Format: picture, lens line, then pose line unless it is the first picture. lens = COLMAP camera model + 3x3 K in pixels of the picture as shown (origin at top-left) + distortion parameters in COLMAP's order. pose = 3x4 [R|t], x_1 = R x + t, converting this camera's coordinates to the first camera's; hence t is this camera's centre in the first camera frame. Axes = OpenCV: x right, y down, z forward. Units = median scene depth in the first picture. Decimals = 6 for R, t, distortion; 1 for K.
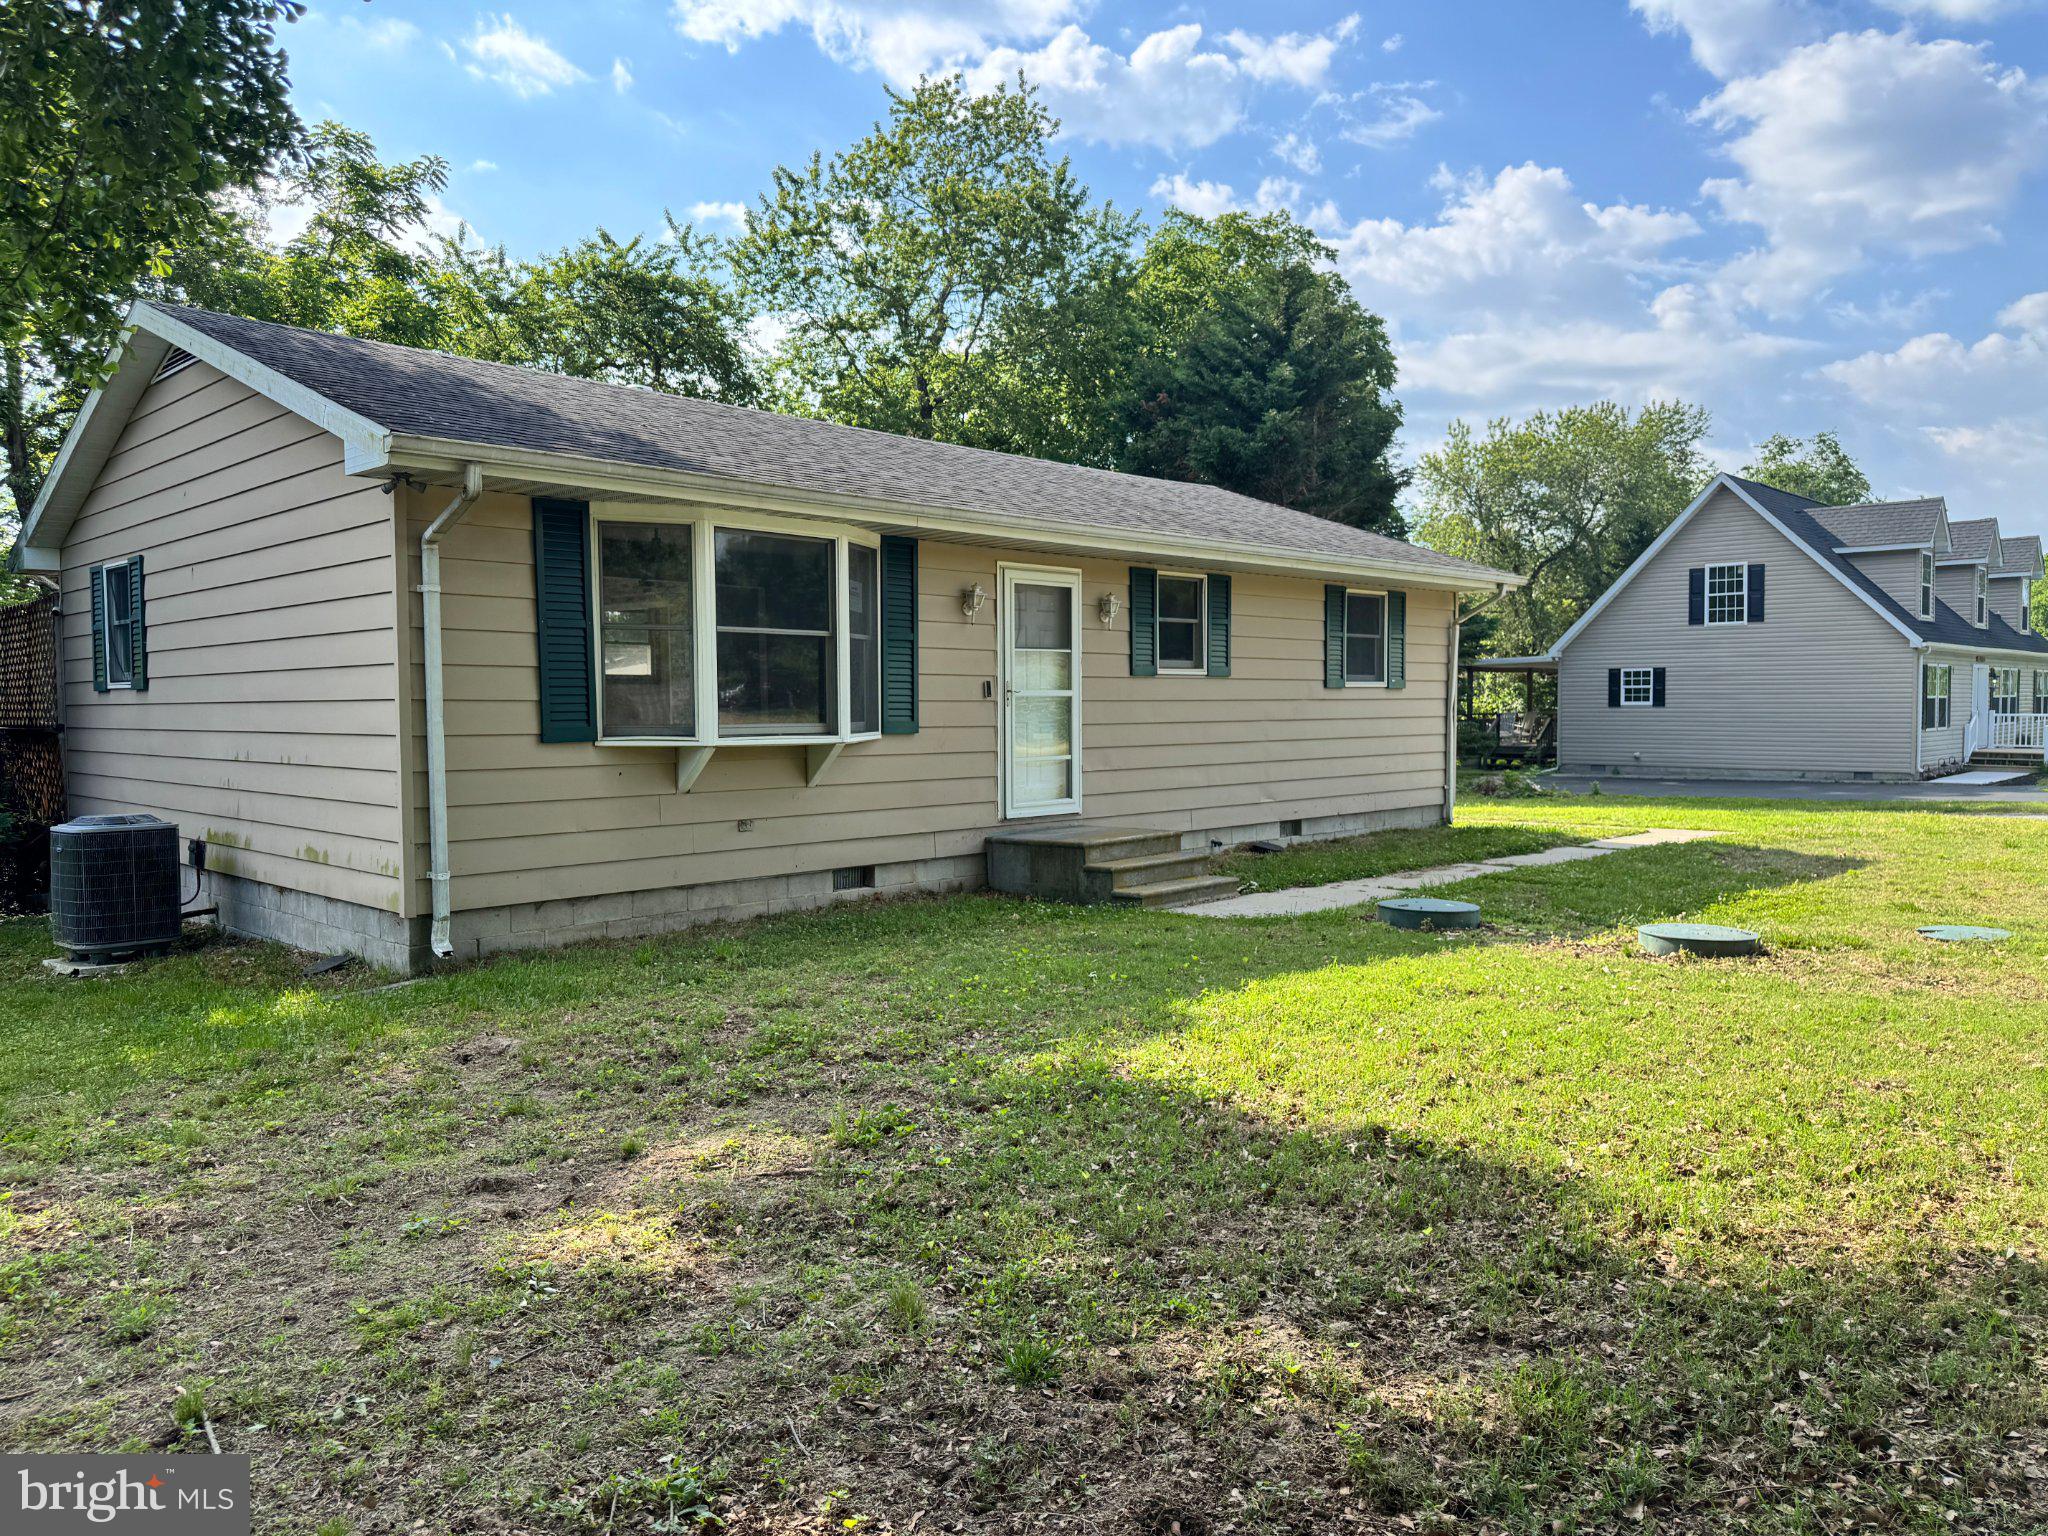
lens RADIAL K [[1449.4, 0, 1018.9], [0, 1449.4, 757.1], [0, 0, 1]] dist [0.041034, -0.045617]
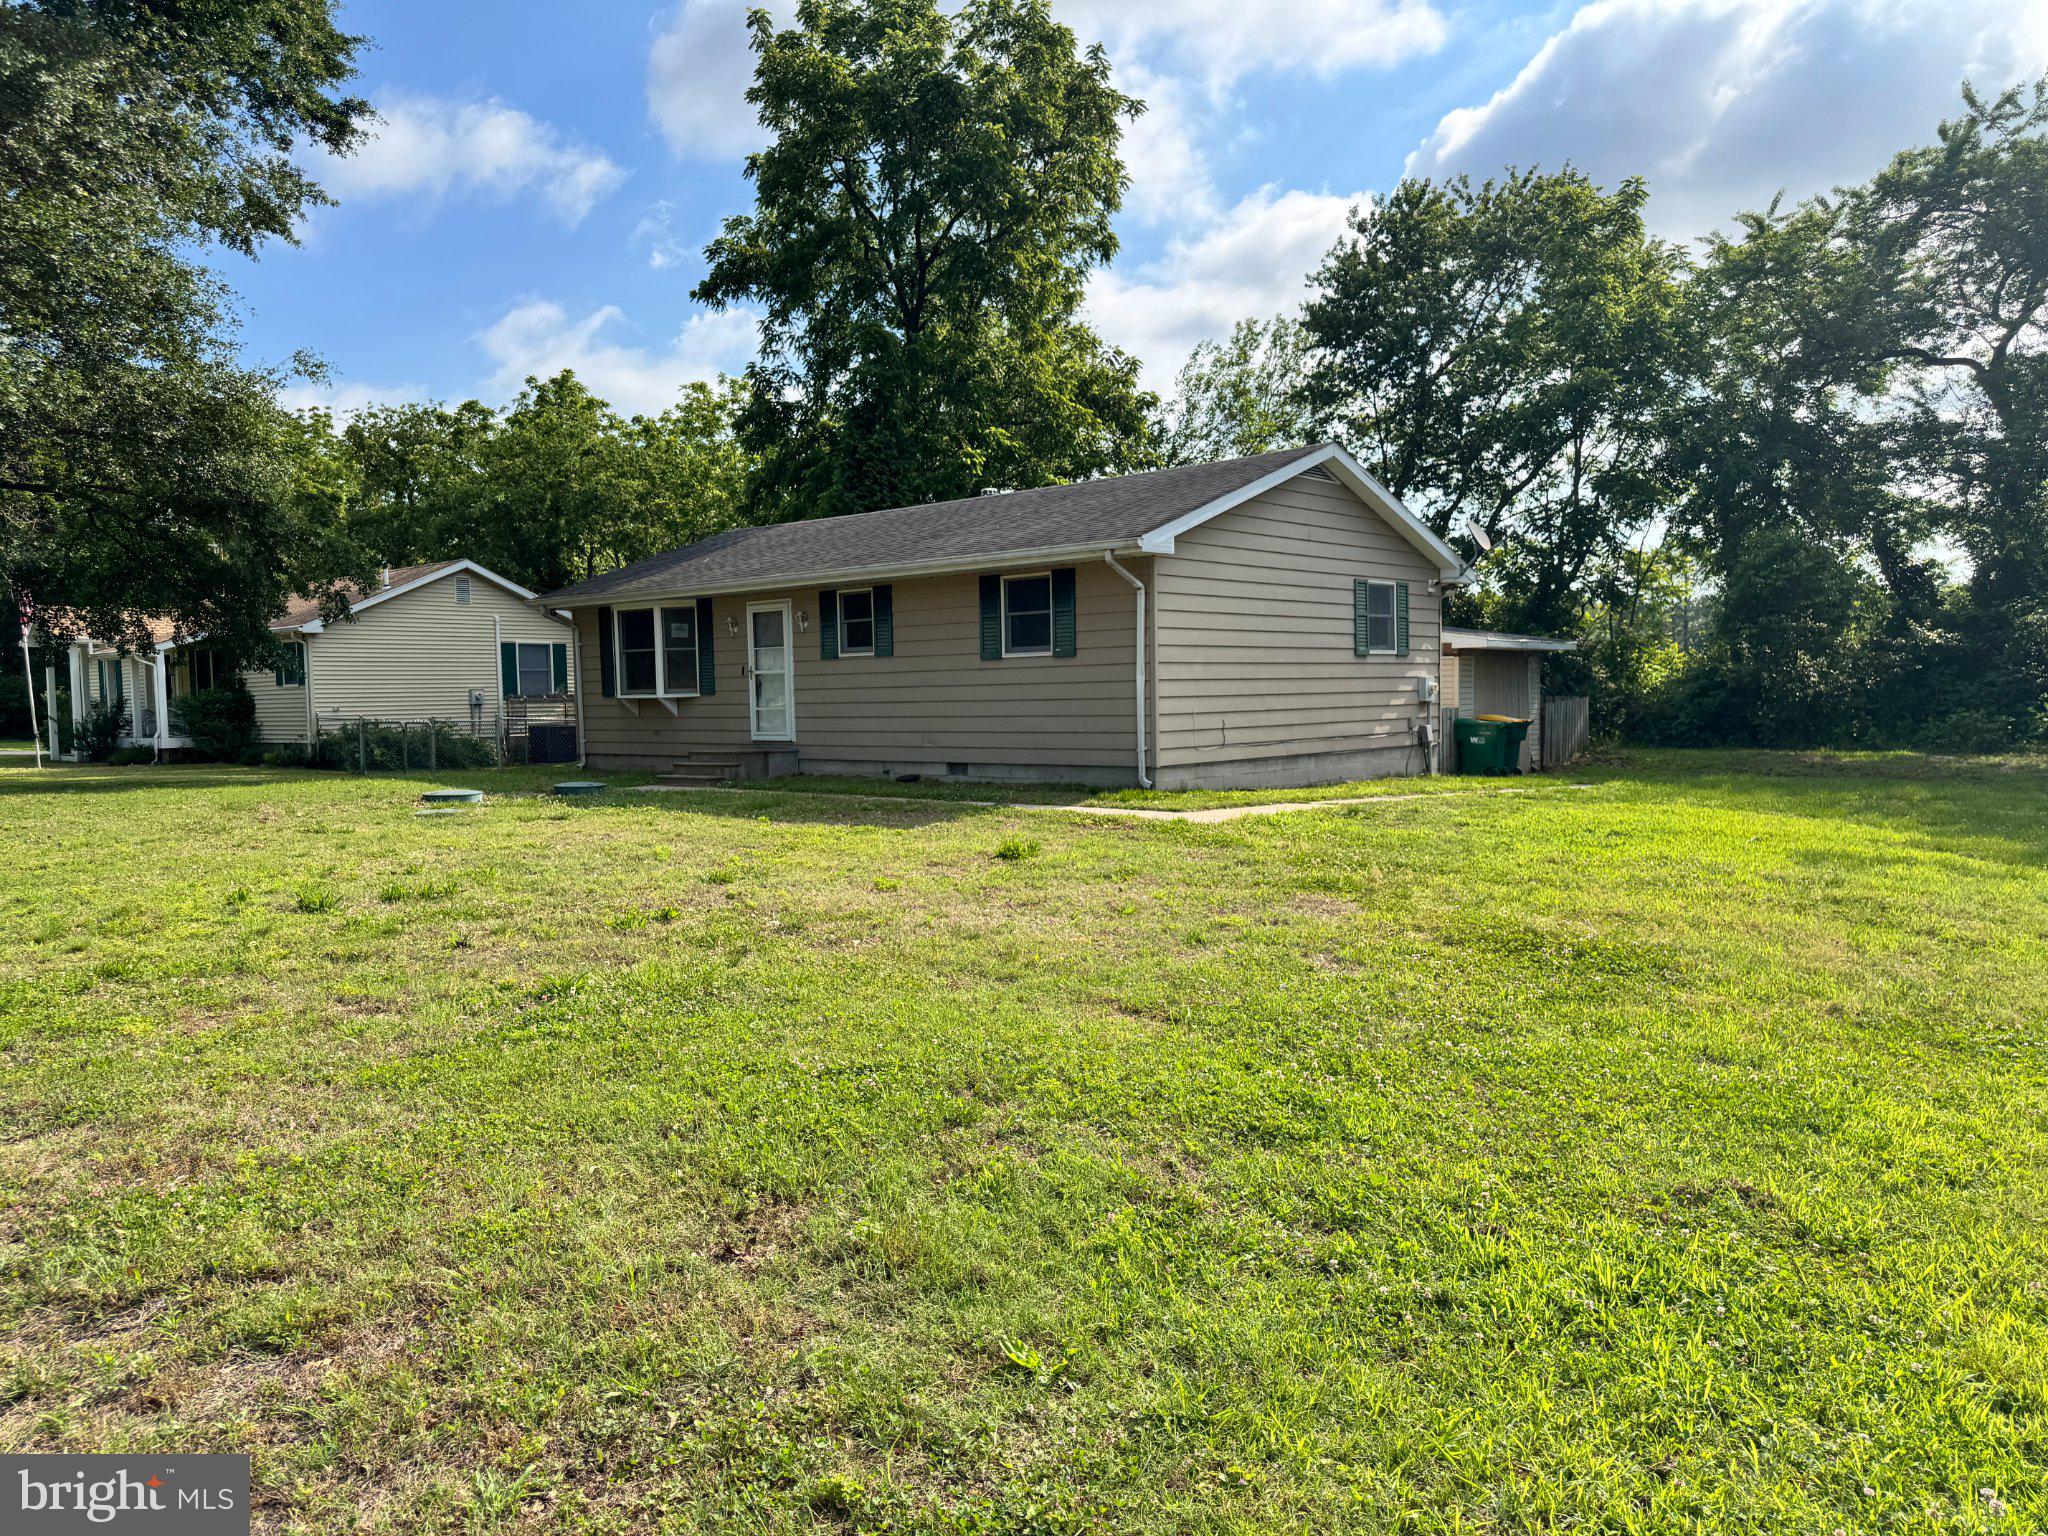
lens RADIAL K [[1449.4, 0, 1020.6], [0, 1449.4, 769.7], [0, 0, 1]] dist [0.041034, -0.045617]
pose [[0.042090, 0.051330, -0.997794, 1.651329], [-0.029349, 0.998312, 0.050119, -0.019075], [0.998683, 0.027174, 0.043525, 1.109560]]
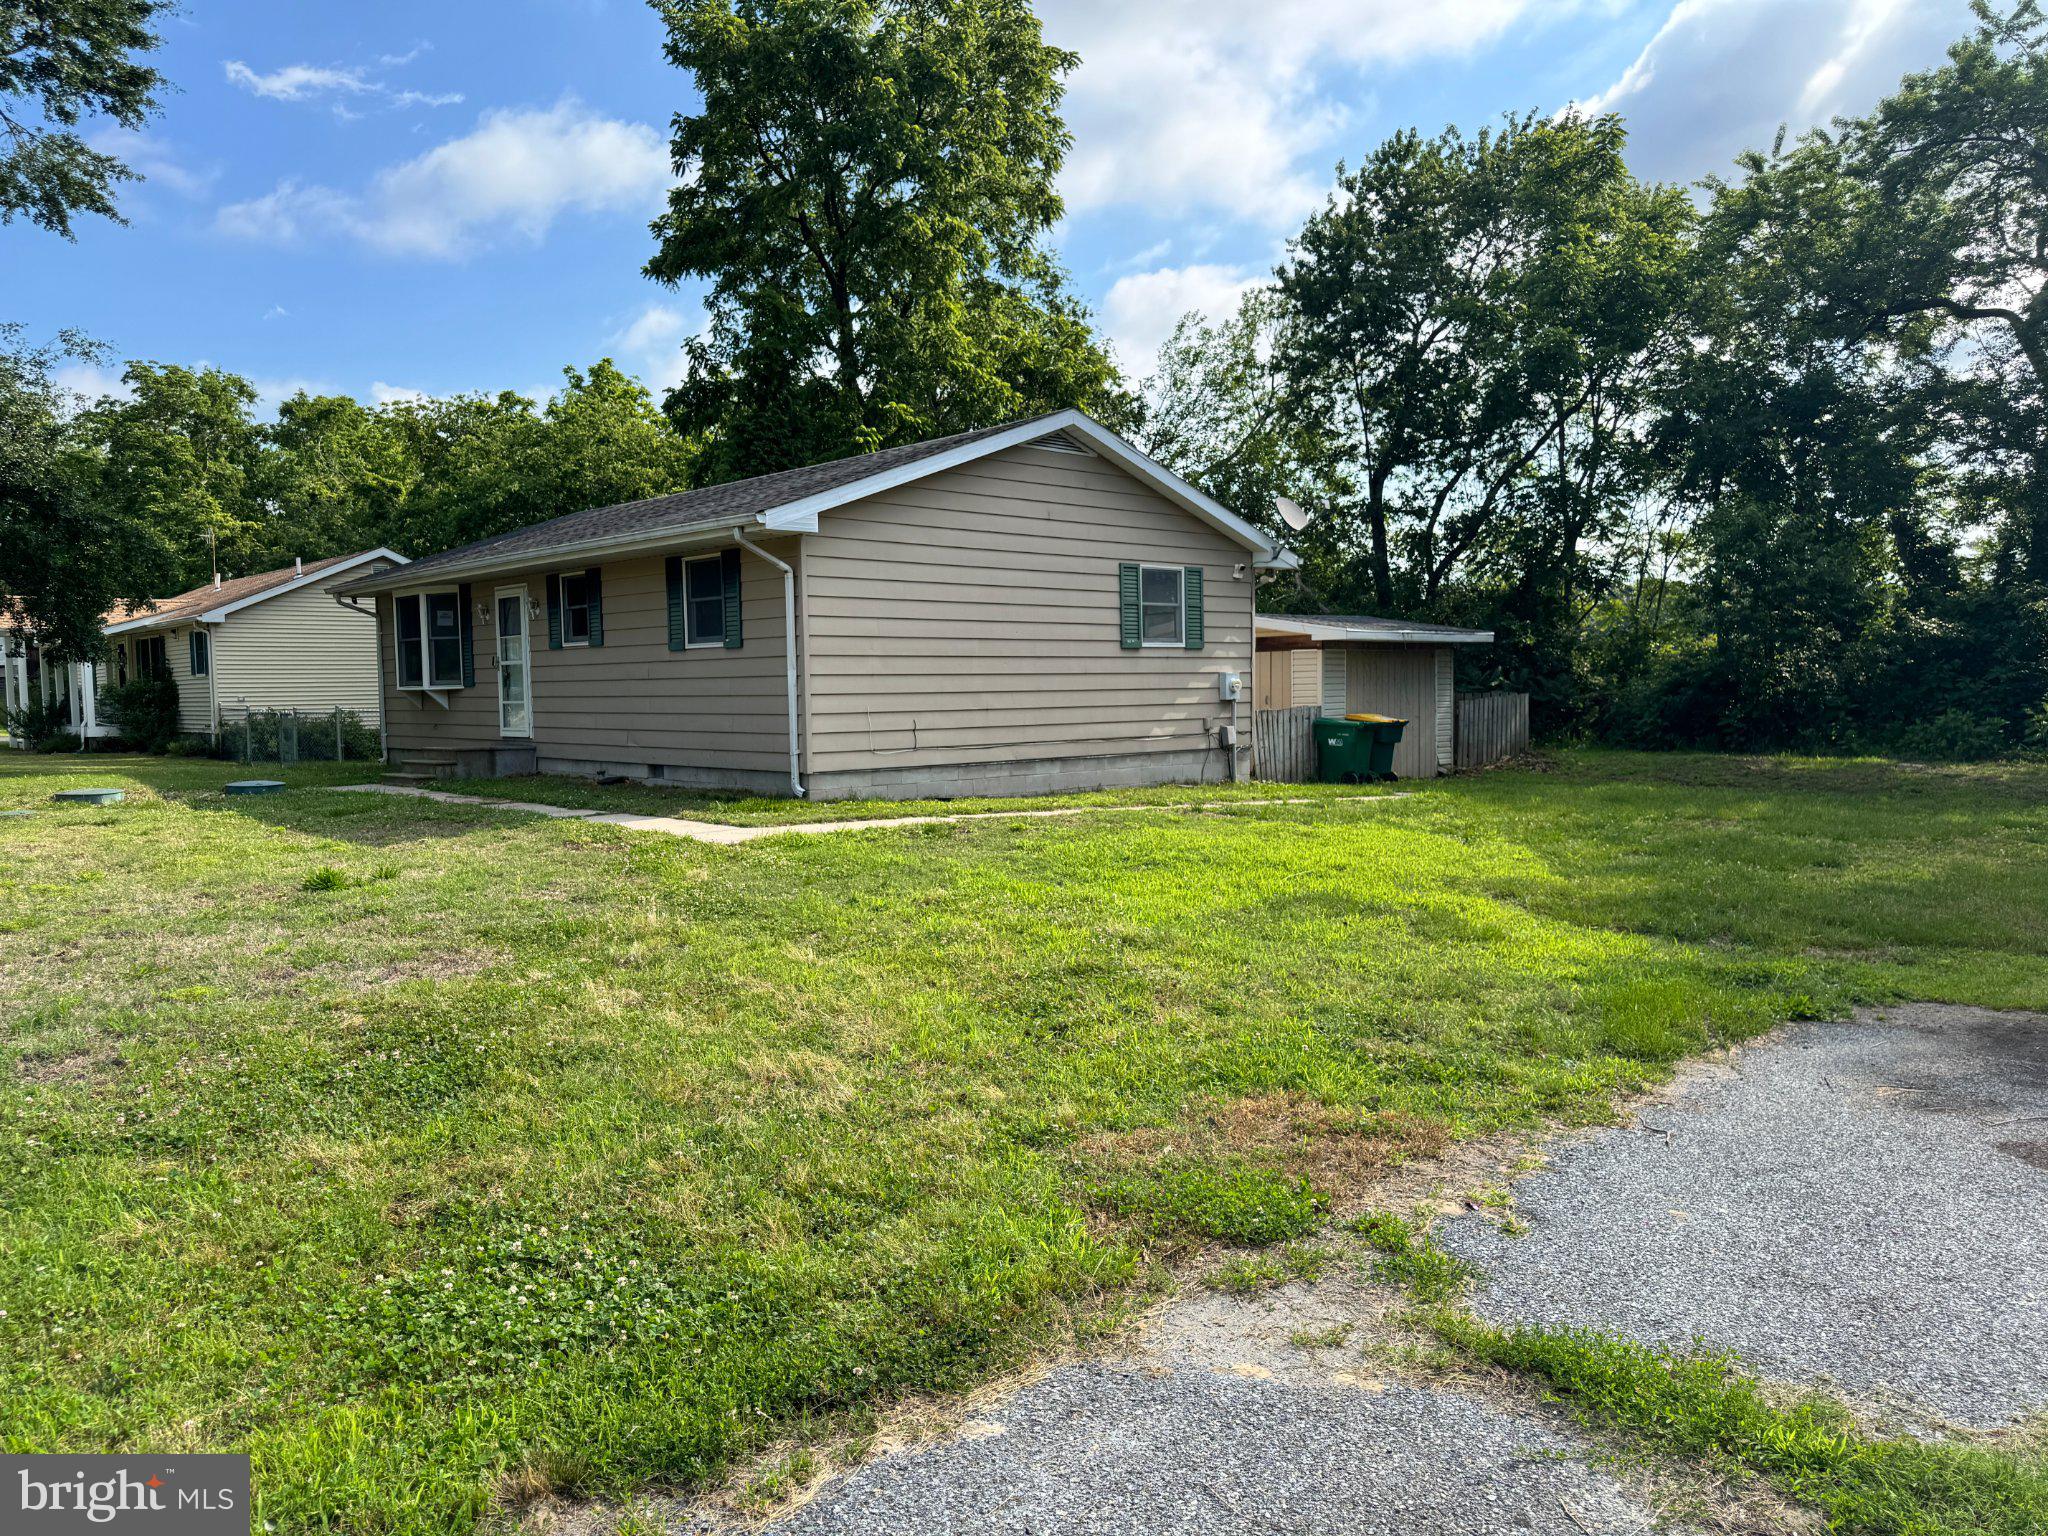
lens RADIAL K [[1449.4, 0, 1017.1], [0, 1449.4, 775.7], [0, 0, 1]] dist [0.041034, -0.045617]
pose [[-0.059573, 0.062112, -0.996290, 1.498934], [-0.034122, 0.997352, 0.064219, -0.037229], [0.997641, 0.037821, -0.057296, 1.511541]]
